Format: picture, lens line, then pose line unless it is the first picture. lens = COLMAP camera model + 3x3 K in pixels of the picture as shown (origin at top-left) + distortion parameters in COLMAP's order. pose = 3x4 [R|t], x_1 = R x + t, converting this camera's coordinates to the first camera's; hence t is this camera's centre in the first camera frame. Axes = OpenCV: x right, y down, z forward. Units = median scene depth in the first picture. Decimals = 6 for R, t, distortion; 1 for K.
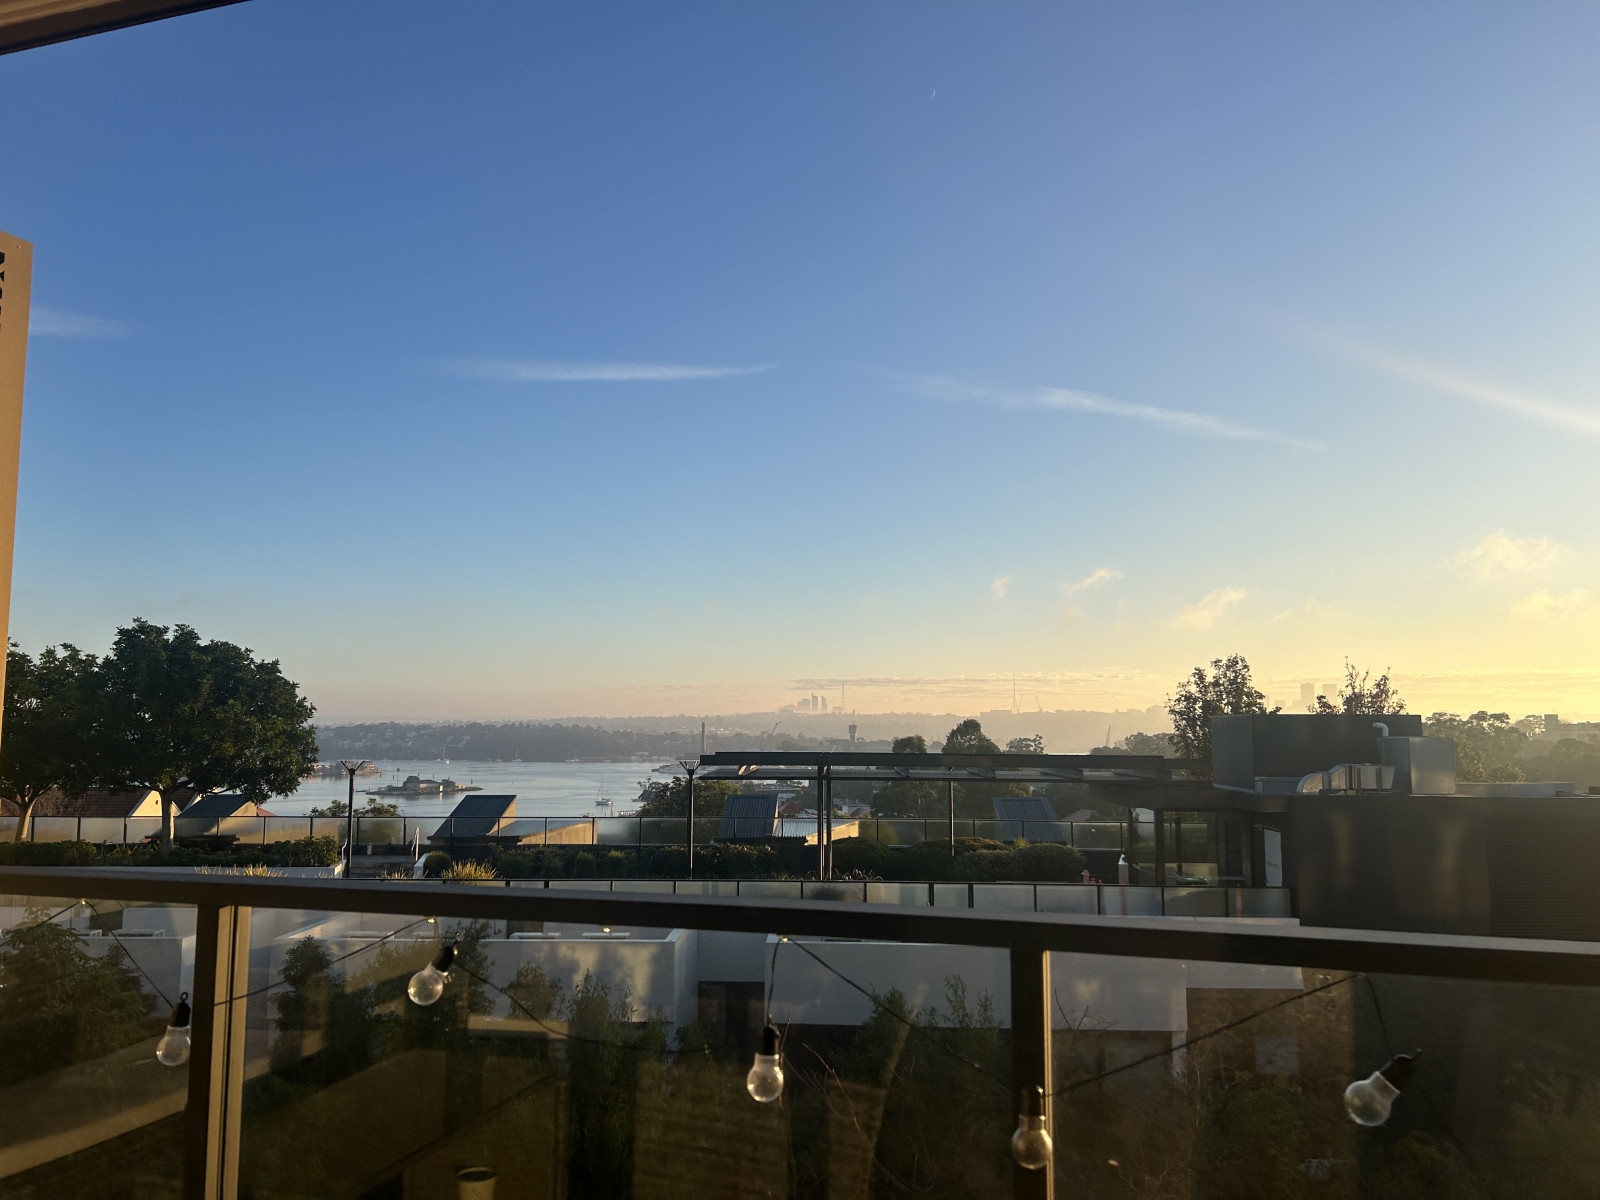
lens RADIAL K [[1194.1, 0, 794.7], [0, 1194.1, 611.1], [0, 0, 1]] dist [0.038877, -0.011348]
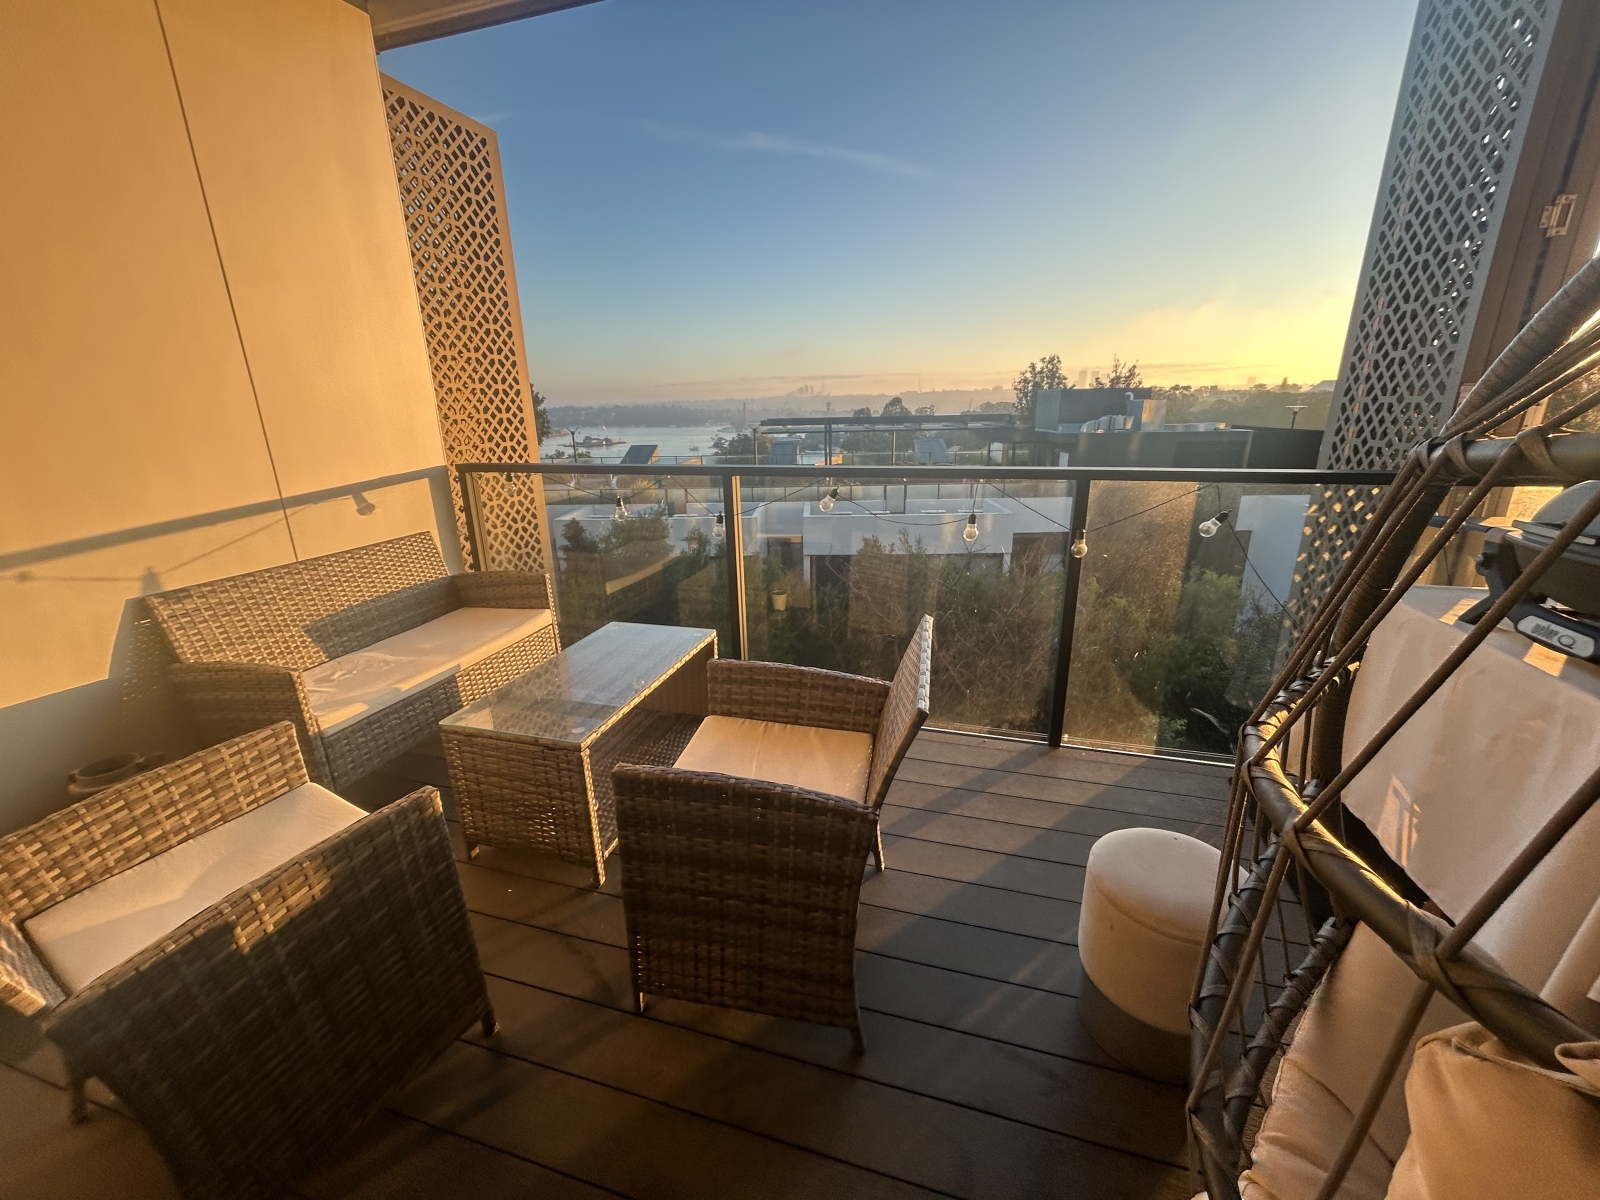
lens RADIAL K [[642.9, 0, 797.6], [0, 642.9, 602.8], [0, 0, 1]] dist [-0.001145, -0.000190]
pose [[0.999717, -0.023766, -0.001319, -0.020861], [0.022426, 0.921902, 0.386773, -0.001382], [-0.007976, -0.386693, 0.922174, -0.018663]]
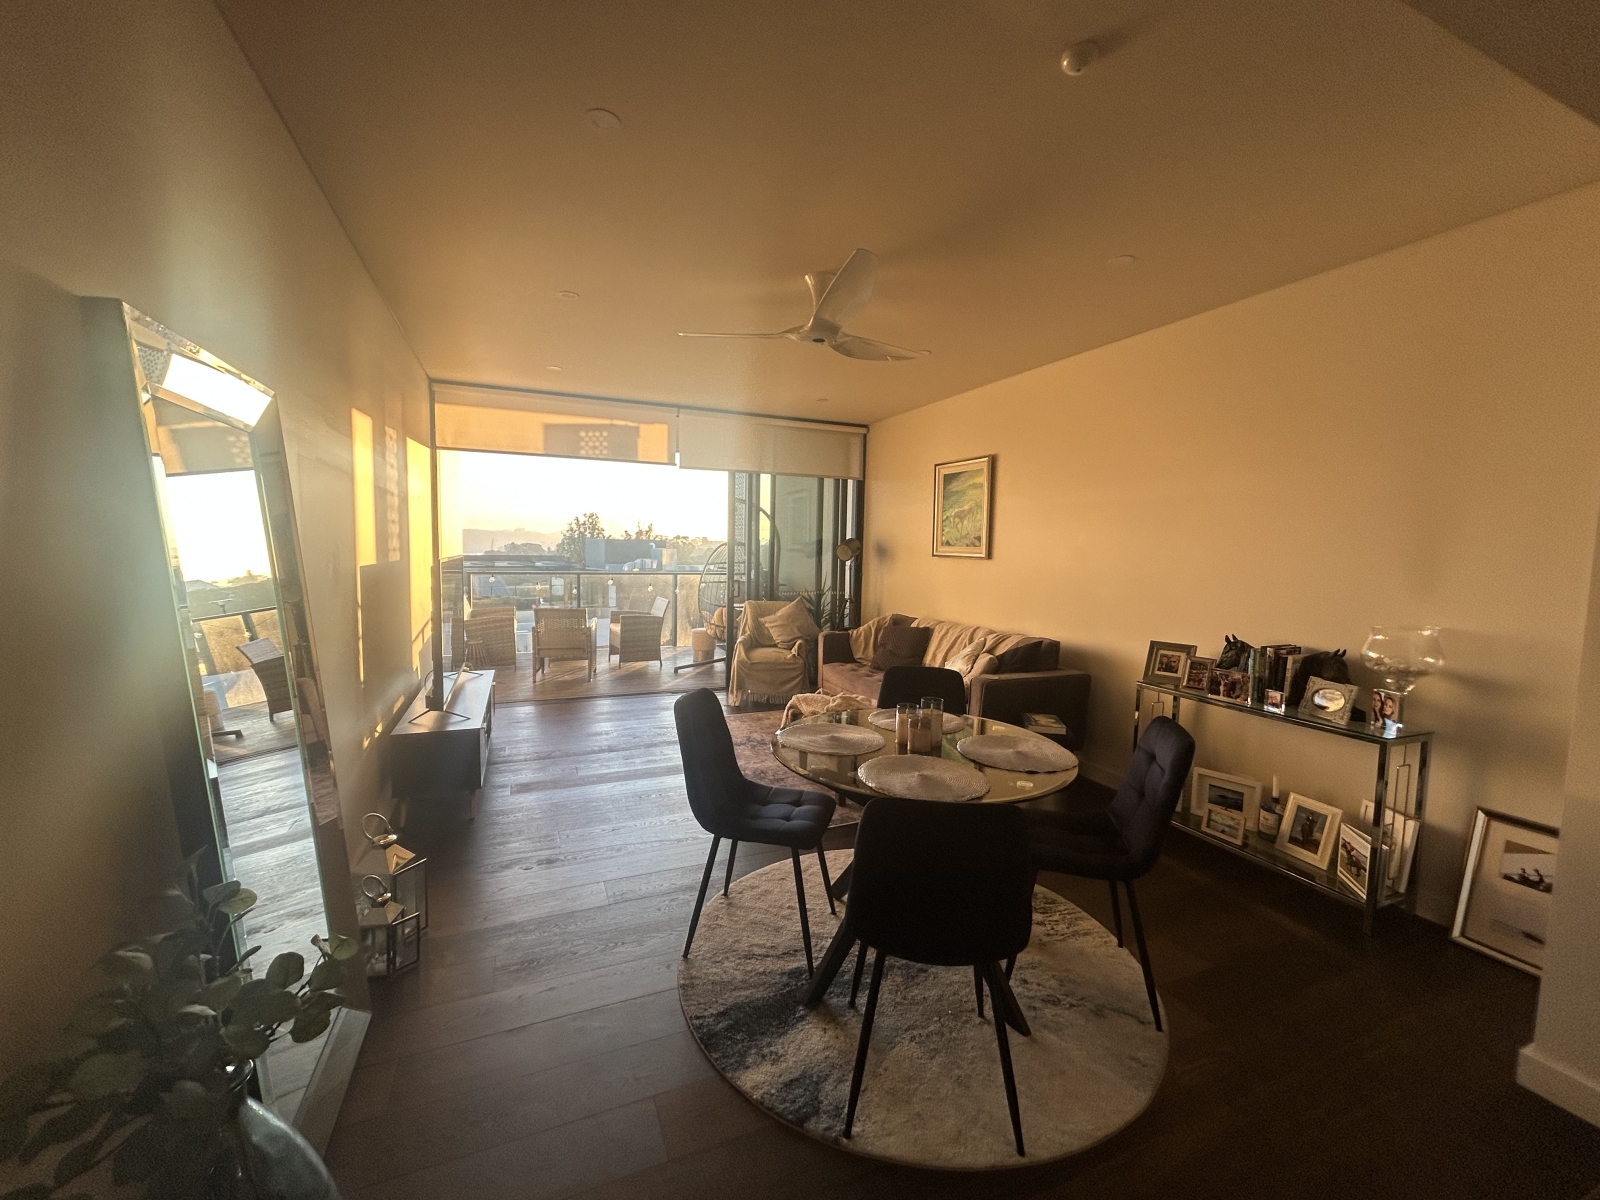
lens RADIAL K [[642.9, 0, 798.7], [0, 642.9, 604.1], [0, 0, 1]] dist [-0.001145, -0.000190]
pose [[0.763767, -0.044572, 0.643951, -0.126738], [-0.081421, 0.982992, 0.164611, -0.023639], [-0.640336, -0.178156, 0.747148, -0.191227]]
